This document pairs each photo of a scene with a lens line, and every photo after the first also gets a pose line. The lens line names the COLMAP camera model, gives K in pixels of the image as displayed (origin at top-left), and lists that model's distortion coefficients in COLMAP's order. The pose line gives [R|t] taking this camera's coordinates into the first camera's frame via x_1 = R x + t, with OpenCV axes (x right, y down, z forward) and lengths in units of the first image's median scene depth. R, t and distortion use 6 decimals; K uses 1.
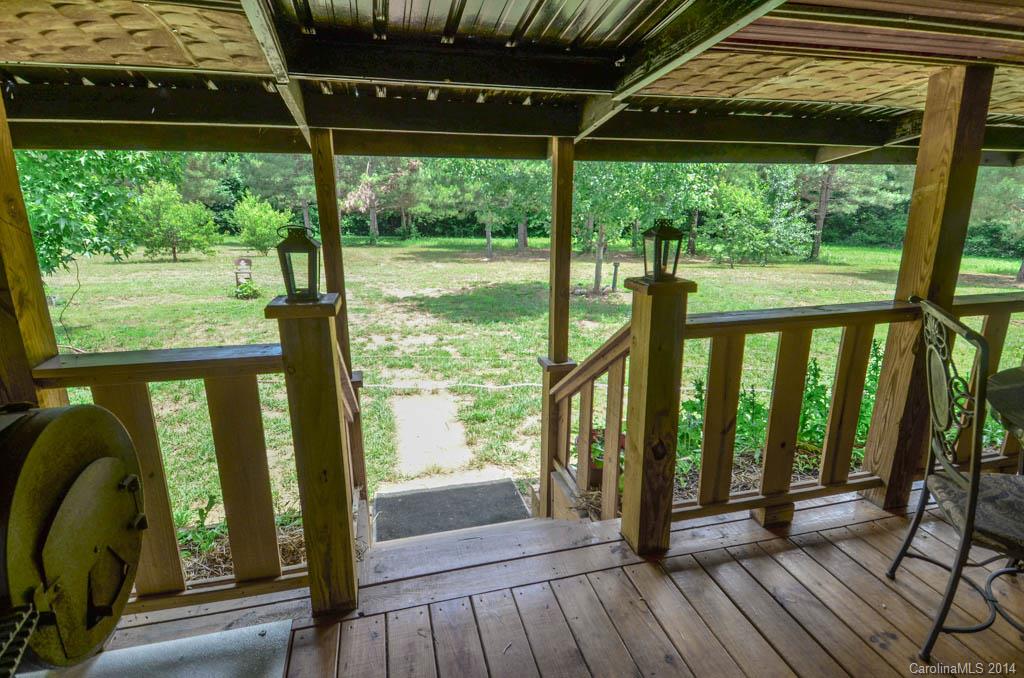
lens RADIAL K [[528.5, 0, 509.9], [0, 528.5, 332.3], [0, 0, 1]] dist [0.025191, -0.027538]
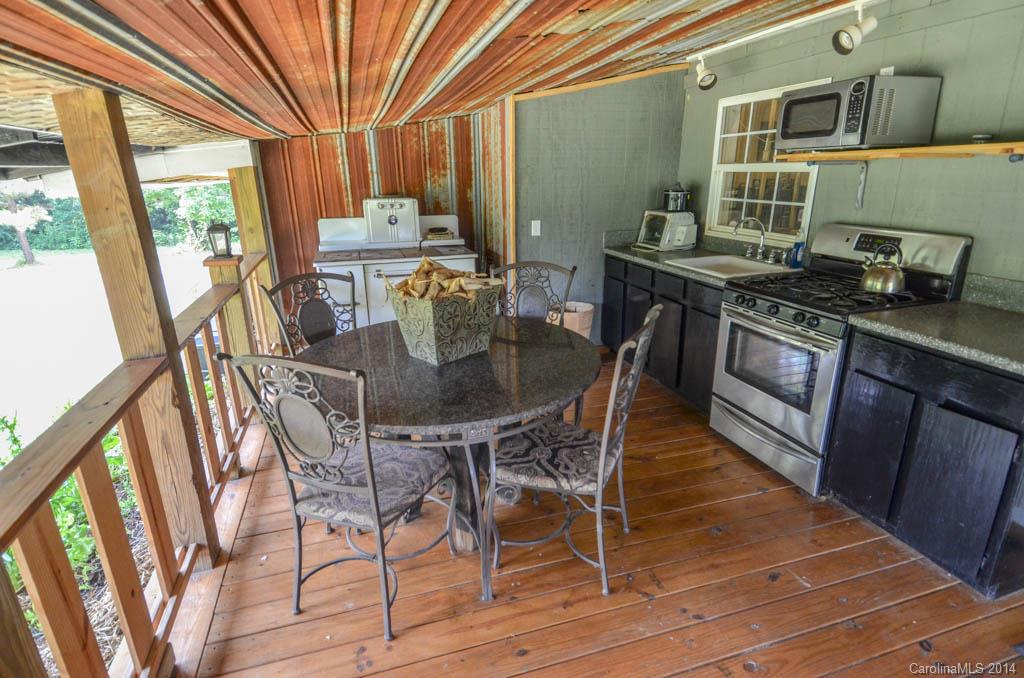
lens RADIAL K [[528.5, 0, 509.9], [0, 528.5, 332.3], [0, 0, 1]] dist [0.025191, -0.027538]
pose [[-0.034247, -0.301543, 0.952837, -0.091716], [0.298574, 0.906770, 0.297695, -0.200522], [-0.953772, 0.294687, 0.058978, 0.423435]]
